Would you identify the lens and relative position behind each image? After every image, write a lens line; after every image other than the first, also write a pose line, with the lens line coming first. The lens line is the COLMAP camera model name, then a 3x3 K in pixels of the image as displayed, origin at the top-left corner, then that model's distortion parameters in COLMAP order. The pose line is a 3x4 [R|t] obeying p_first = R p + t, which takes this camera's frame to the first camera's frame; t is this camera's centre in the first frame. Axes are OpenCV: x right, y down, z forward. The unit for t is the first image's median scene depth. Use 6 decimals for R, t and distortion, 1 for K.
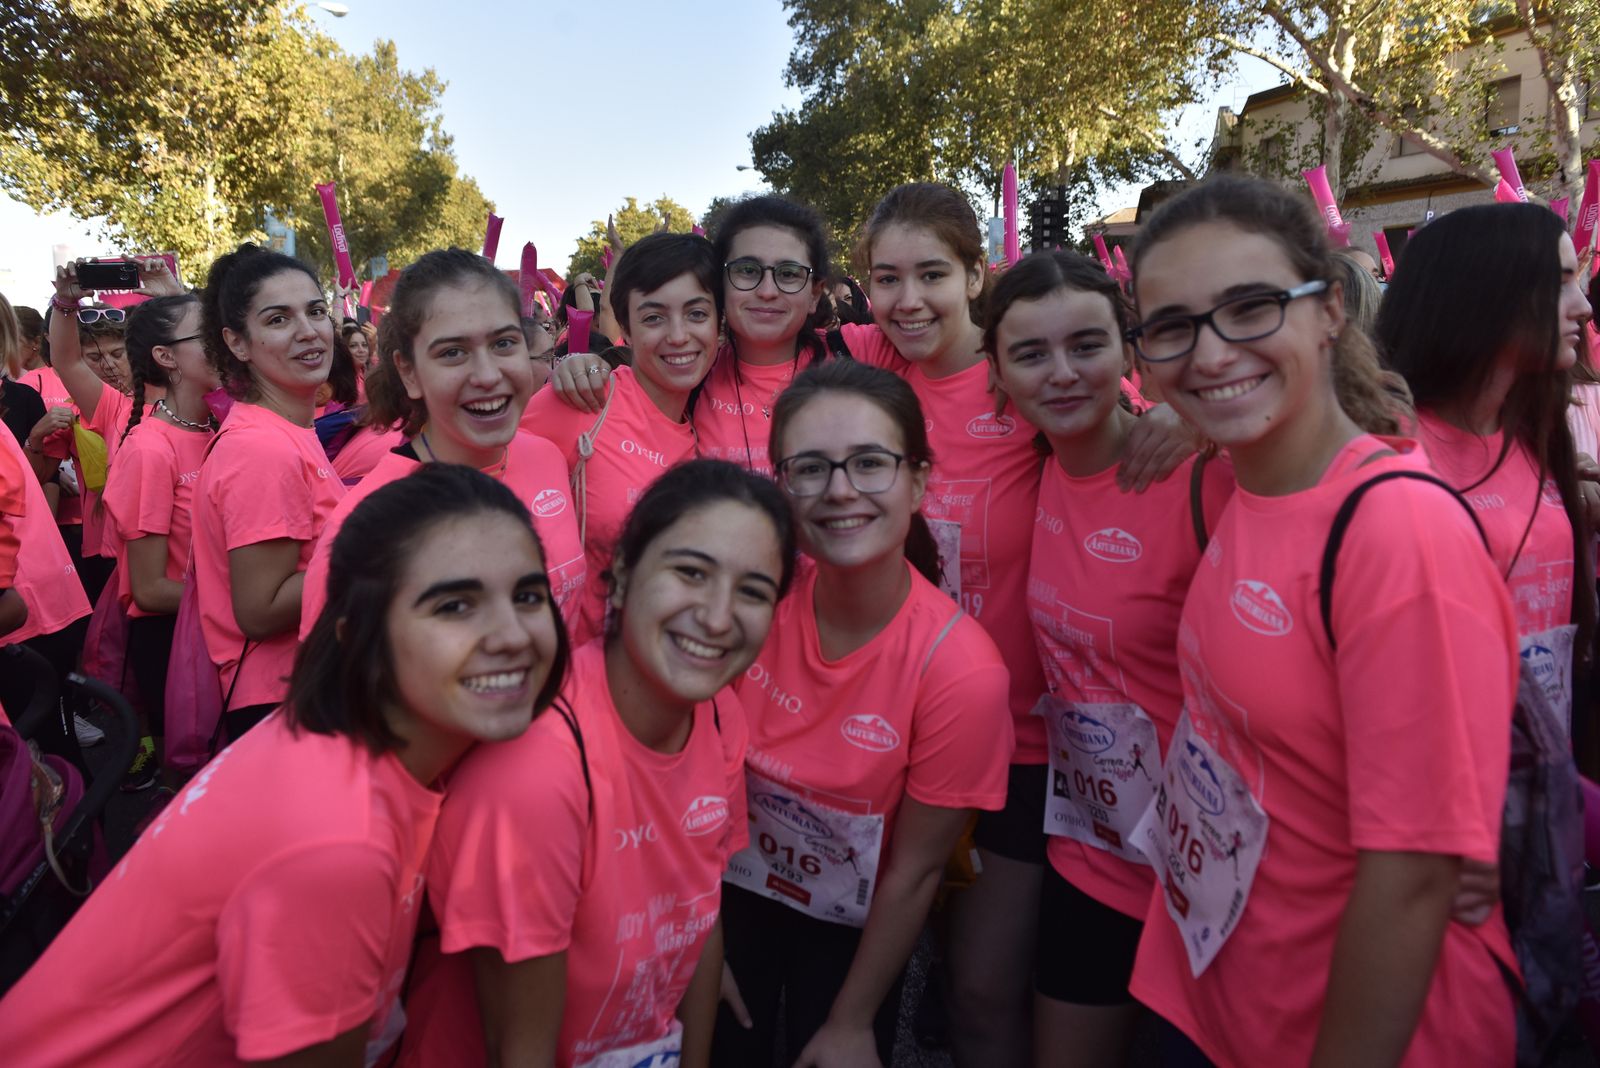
lens RADIAL K [[1089.2, 0, 794.0], [0, 1089.2, 527.9], [0, 0, 1]] dist [-0.061600, 0.005604]
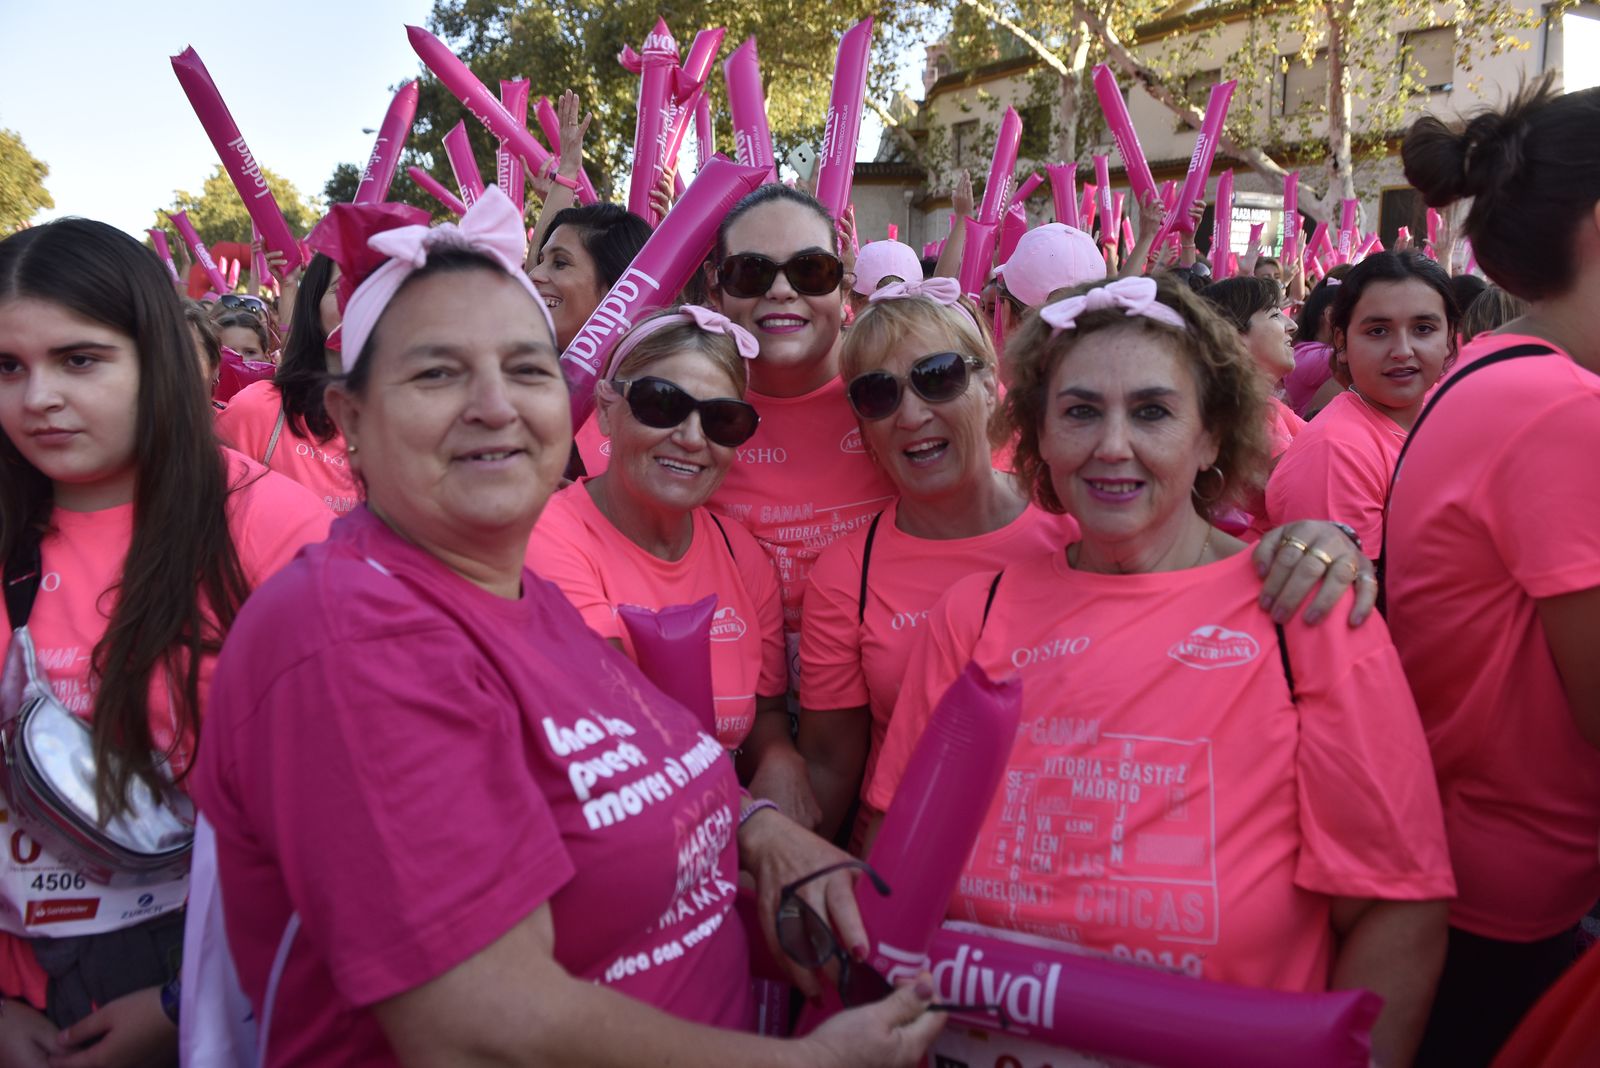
lens RADIAL K [[1083.7, 0, 799.5], [0, 1083.7, 503.9], [0, 0, 1]] dist [-0.057688, 0.002368]
pose [[0.940054, -0.052117, 0.337020, -0.064102], [0.054244, 0.998523, 0.003109, -0.033014], [-0.336684, 0.015358, 0.941492, 0.168494]]
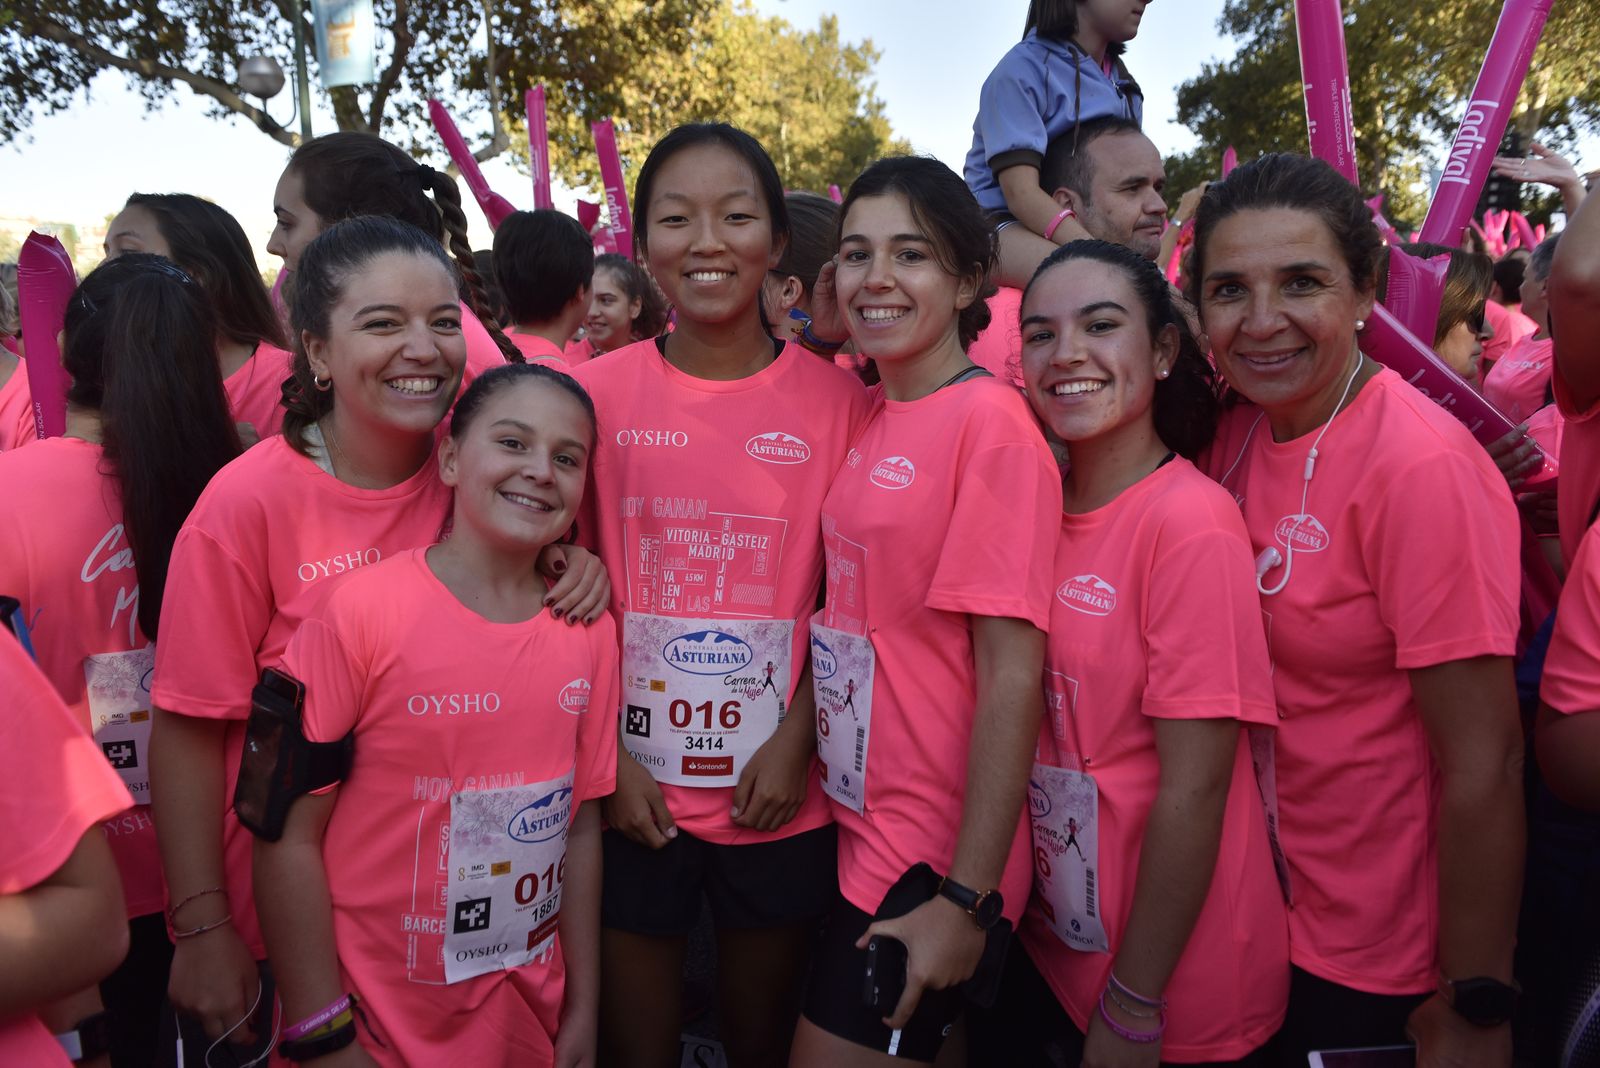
lens RADIAL K [[1078.9, 0, 794.7], [0, 1078.9, 527.3], [0, 0, 1]] dist [-0.056525, -0.001702]
pose [[0.927021, 0.083650, -0.365562, 0.039545], [-0.068919, 0.996203, 0.053188, 0.007579], [0.368623, -0.024112, 0.929266, -0.046652]]
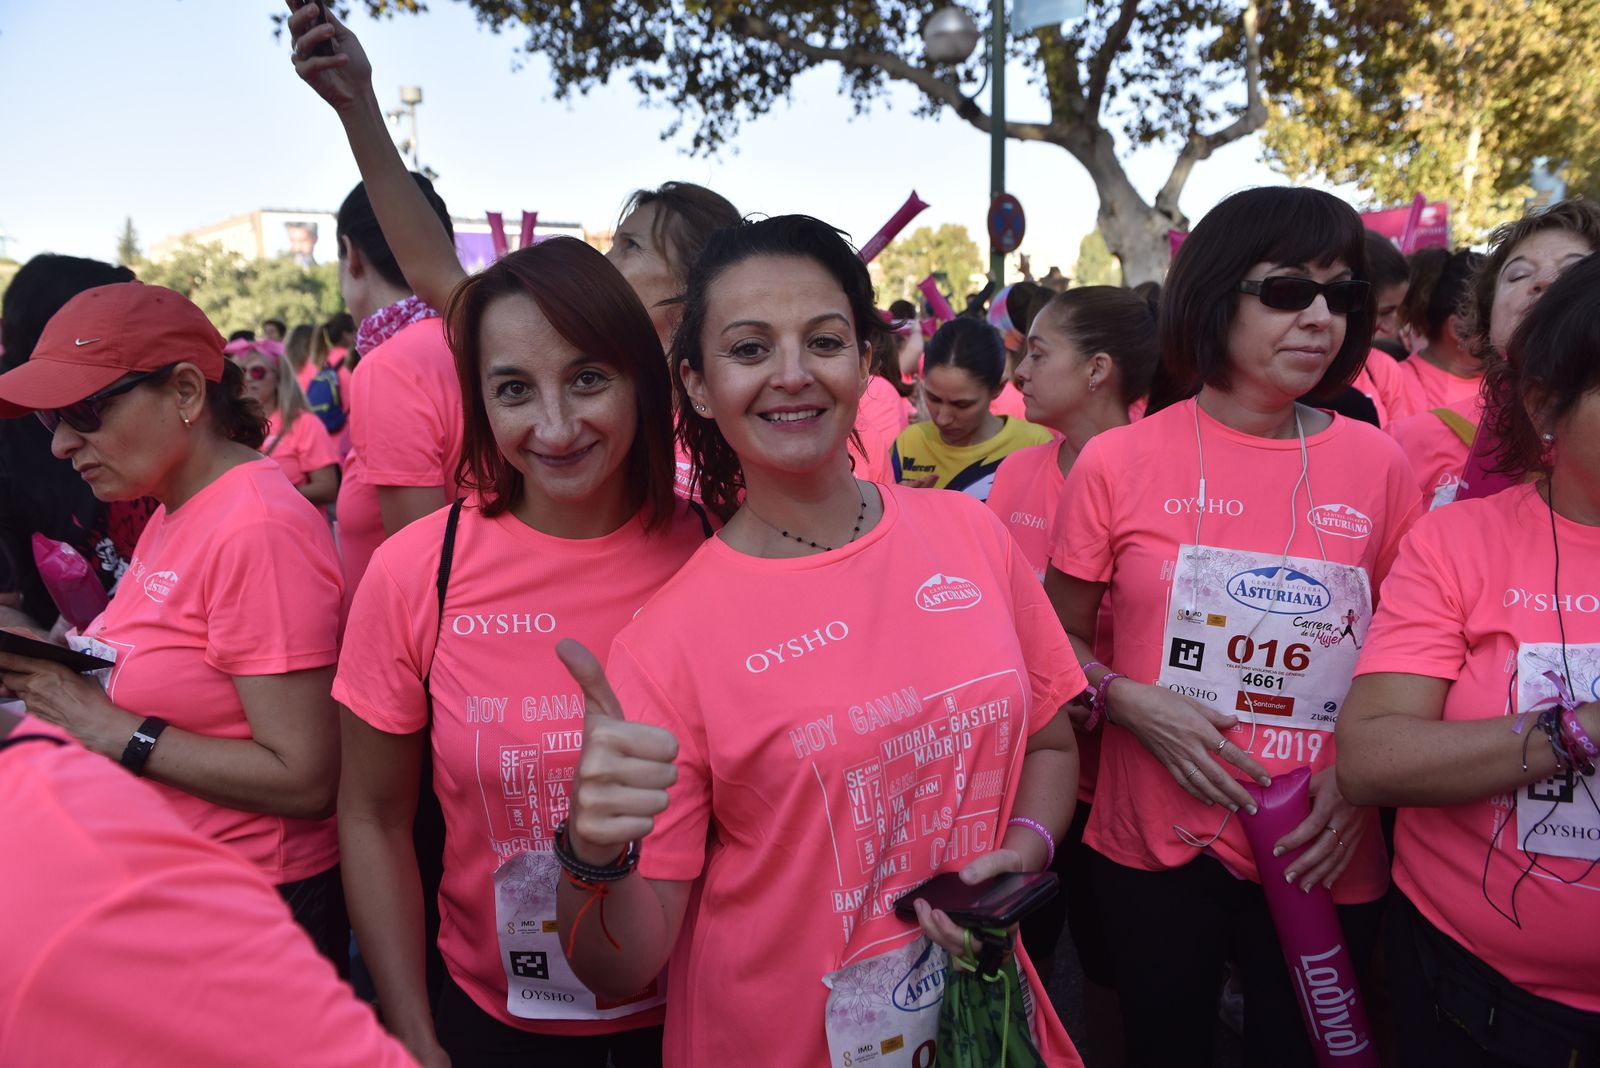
lens RADIAL K [[1078.9, 0, 794.7], [0, 1078.9, 527.3], [0, 0, 1]] dist [-0.056525, -0.001702]
pose [[0.515776, 0.160183, -0.841615, -0.050720], [-0.137525, 0.985106, 0.103213, -0.011300], [0.845613, 0.062508, 0.530124, 0.068153]]
